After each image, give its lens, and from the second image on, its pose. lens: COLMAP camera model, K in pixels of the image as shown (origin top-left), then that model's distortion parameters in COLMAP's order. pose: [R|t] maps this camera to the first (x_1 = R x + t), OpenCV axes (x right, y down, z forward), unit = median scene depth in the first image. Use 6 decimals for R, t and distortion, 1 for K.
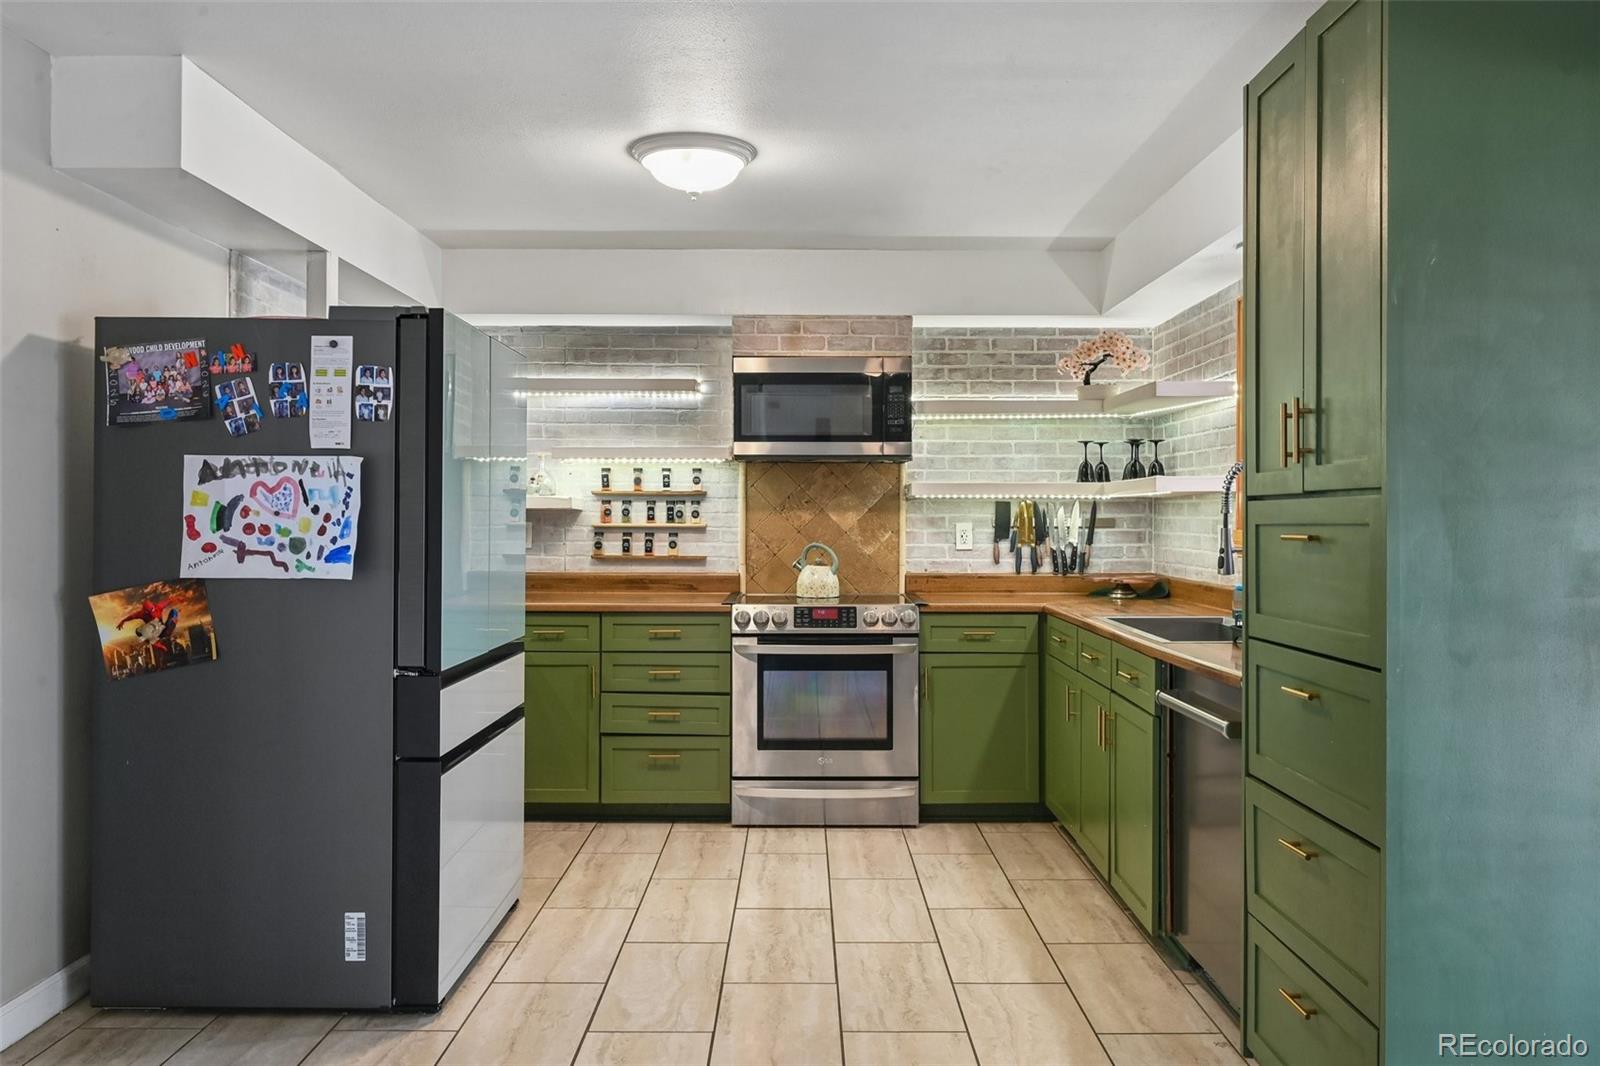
lens RADIAL K [[1208.7, 0, 791.2], [0, 1208.7, 532.9], [0, 0, 1]] dist [0.076968, 0.000561]
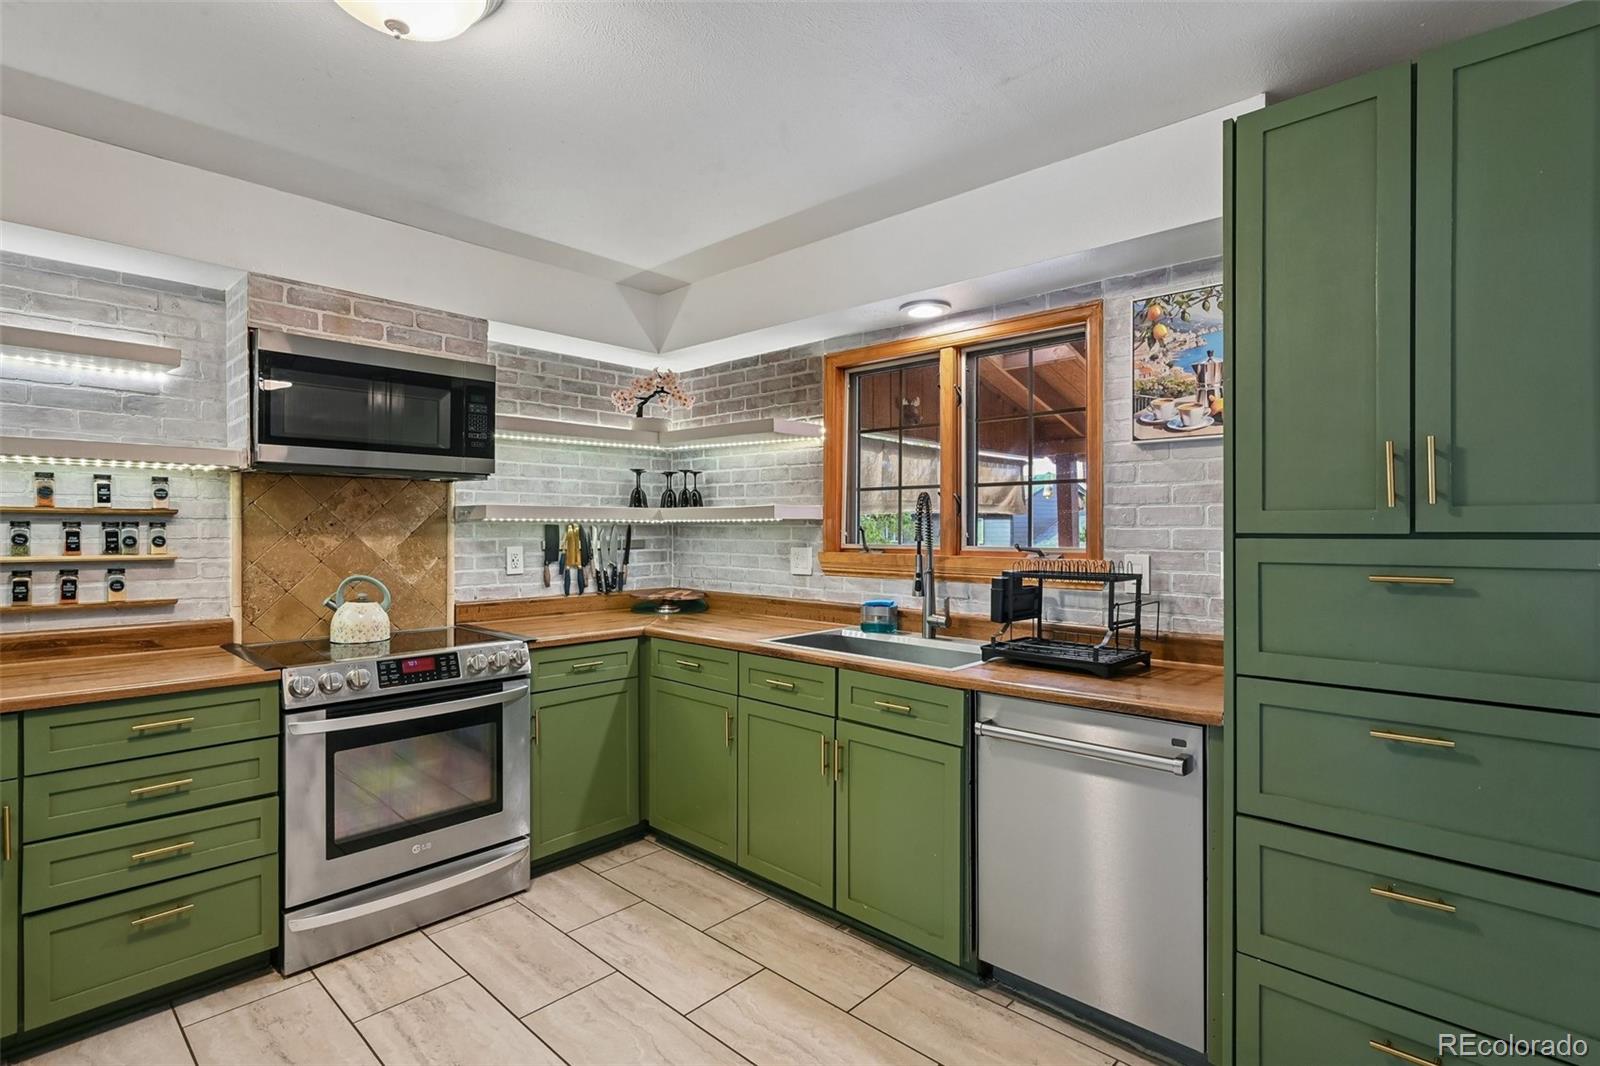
lens RADIAL K [[776.9, 0, 793.2], [0, 776.9, 534.0], [0, 0, 1]] dist [0.006782, -0.000134]
pose [[0.677685, -0.006533, 0.735323, -0.168026], [0.009374, 0.999956, 0.000245, -0.016840], [-0.735292, 0.006727, 0.677717, 0.424441]]
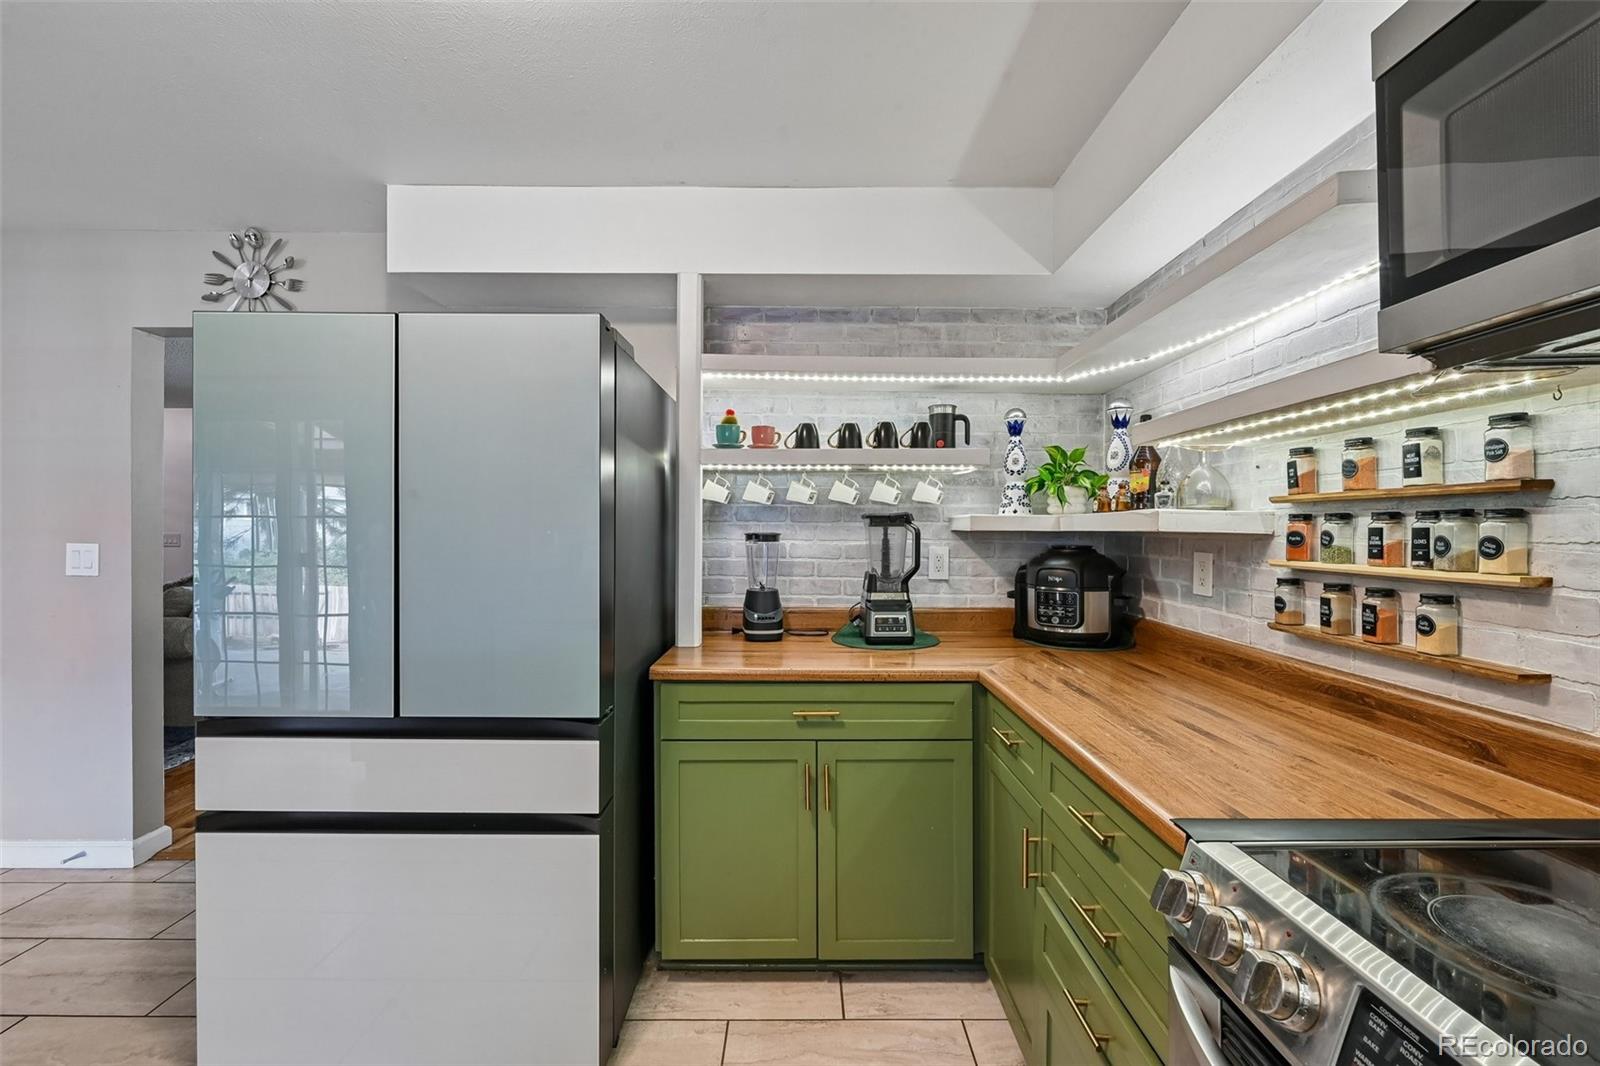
lens RADIAL K [[633.0, 0, 800.5], [0, 633.0, 538.6], [0, 0, 1]] dist [0.001331, -0.000071]
pose [[0.014912, 0.011955, -0.999817, 0.102796], [-0.012945, 0.999847, 0.011762, -0.018095], [0.999805, 0.012767, 0.015065, 0.818626]]
